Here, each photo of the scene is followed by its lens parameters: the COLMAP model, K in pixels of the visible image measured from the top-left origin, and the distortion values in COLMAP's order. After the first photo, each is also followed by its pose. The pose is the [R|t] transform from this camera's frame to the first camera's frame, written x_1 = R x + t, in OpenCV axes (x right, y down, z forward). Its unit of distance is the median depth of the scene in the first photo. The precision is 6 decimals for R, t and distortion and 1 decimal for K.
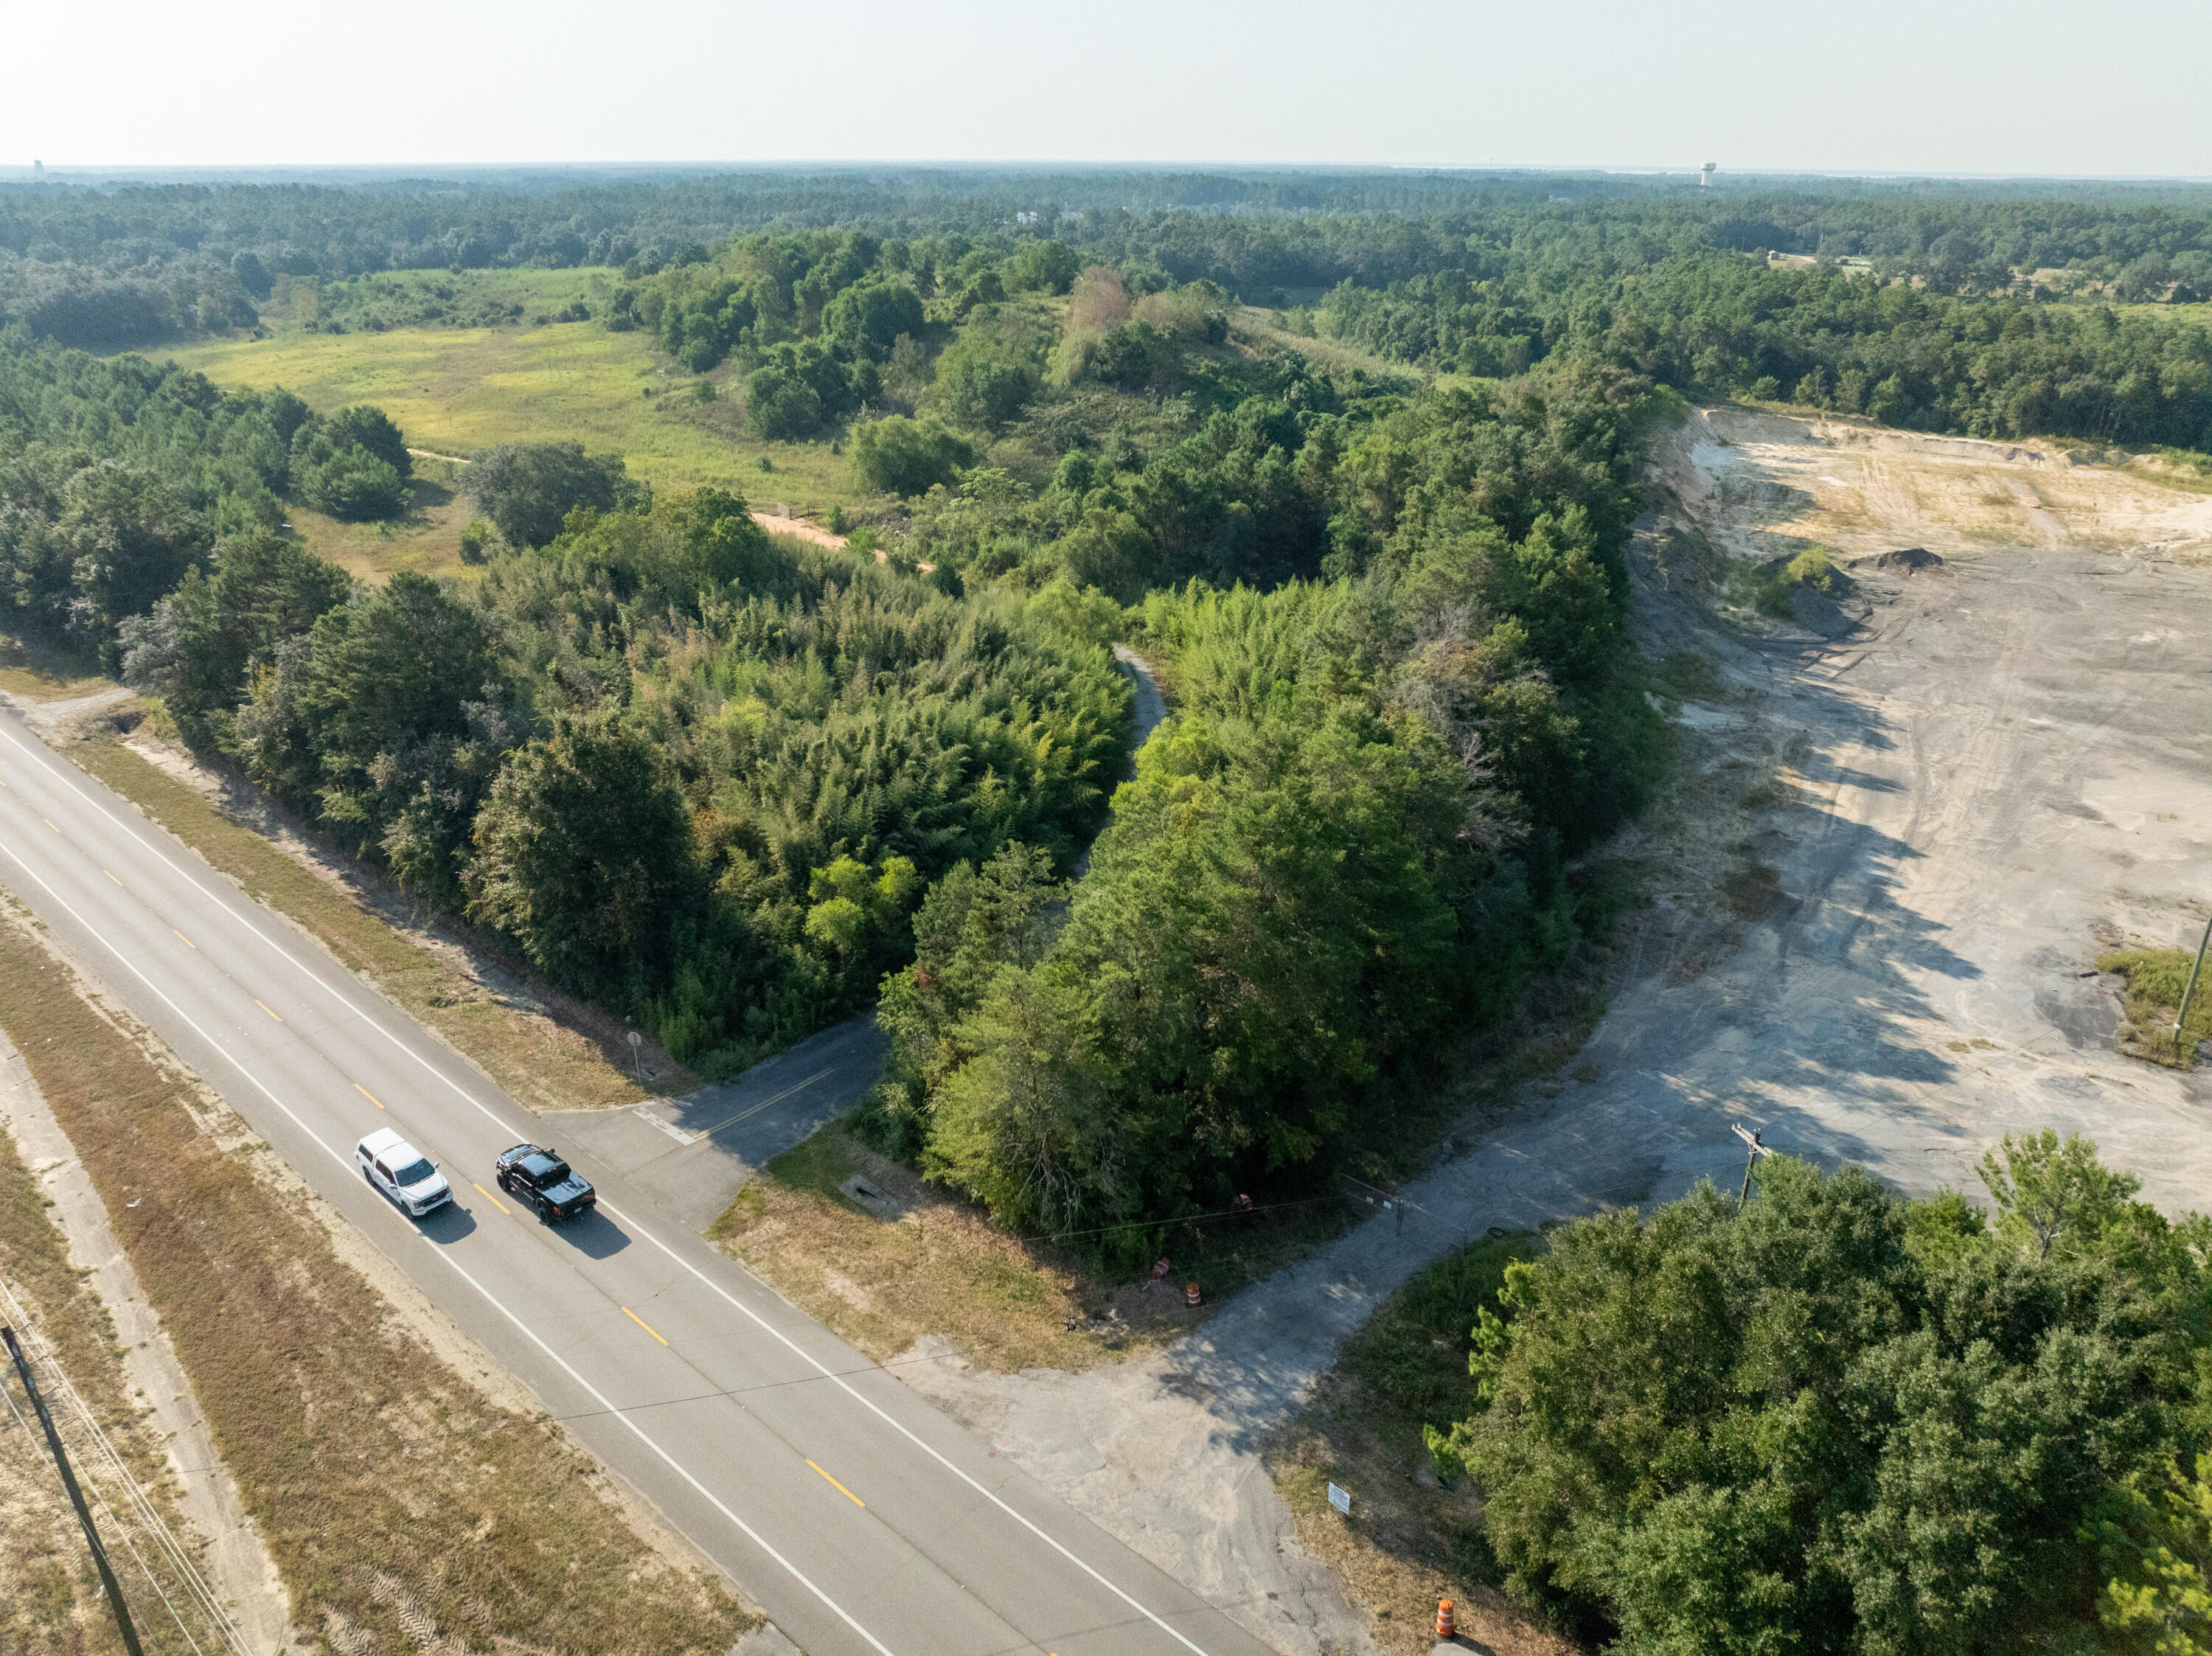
lens RADIAL K [[1548.5, 0, 1111.2], [0, 1548.5, 822.0], [0, 0, 1]] dist [-0.043497, 0.010084]
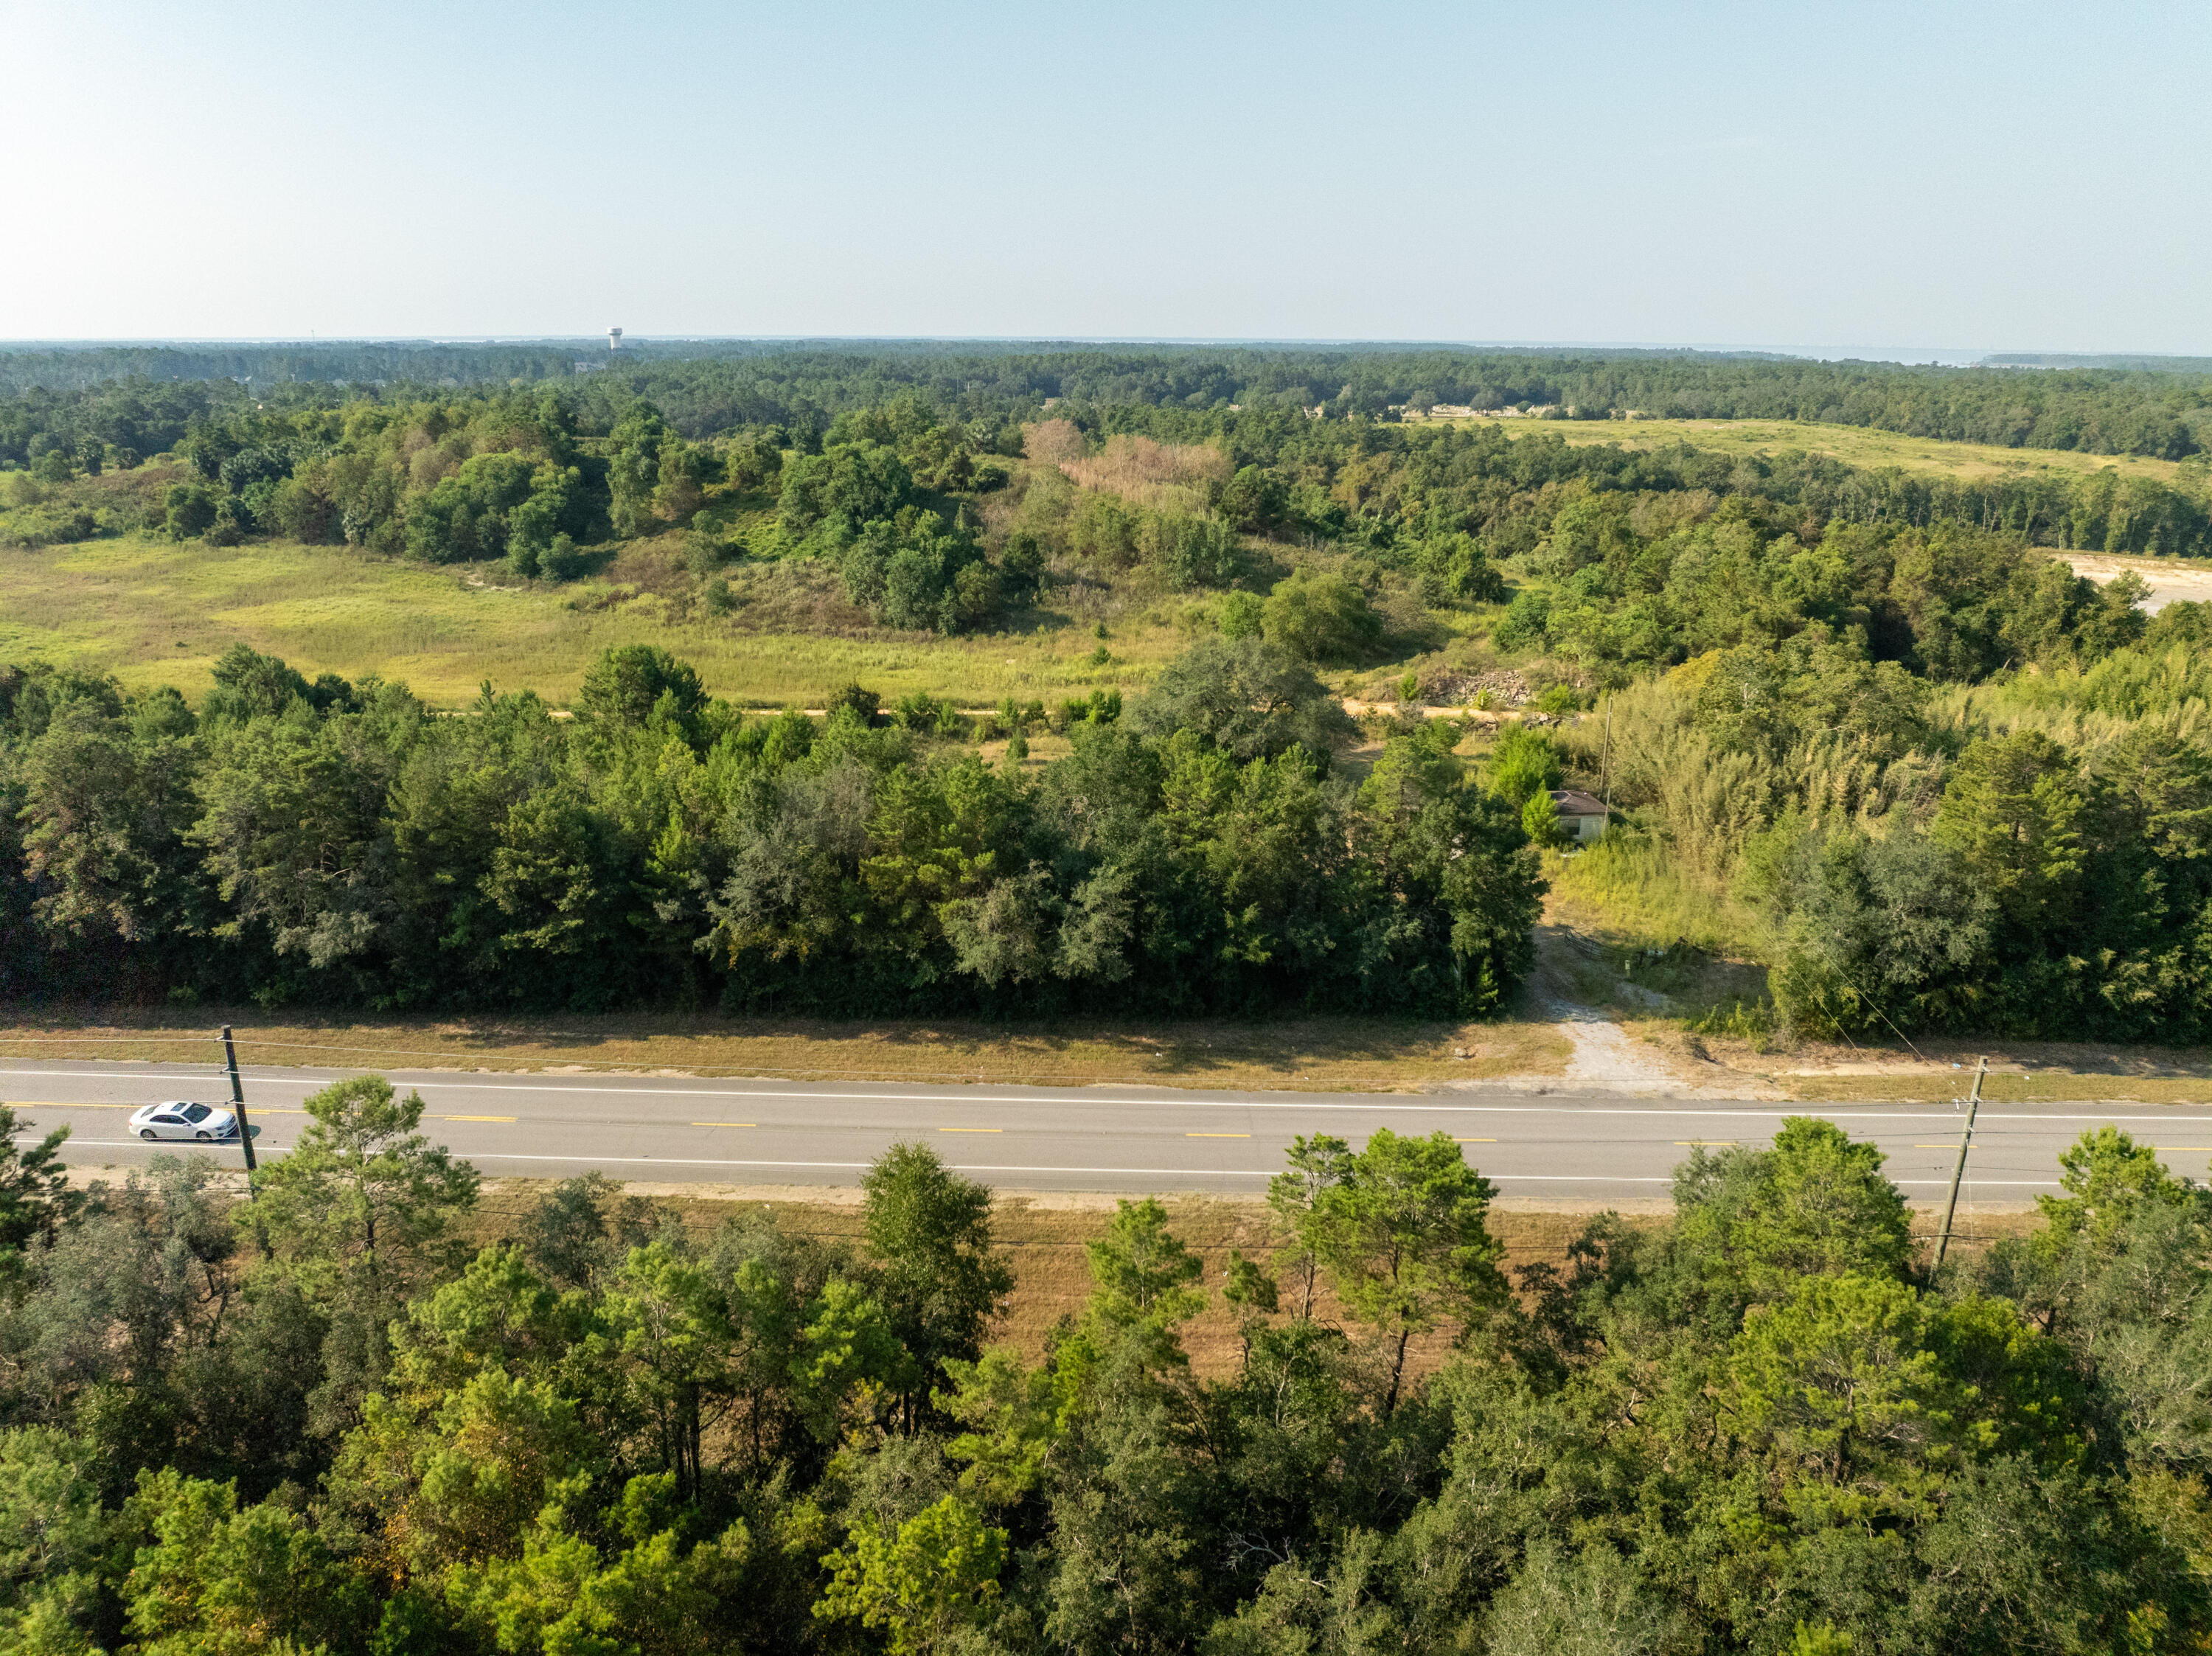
lens RADIAL K [[1548.5, 0, 1102.3], [0, 1548.5, 834.6], [0, 0, 1]] dist [-0.043497, 0.010084]
pose [[0.754009, -0.202619, 0.624833, -0.586753], [0.258200, 0.966090, 0.001701, -0.107897], [-0.603990, 0.160050, 0.780756, 0.281137]]
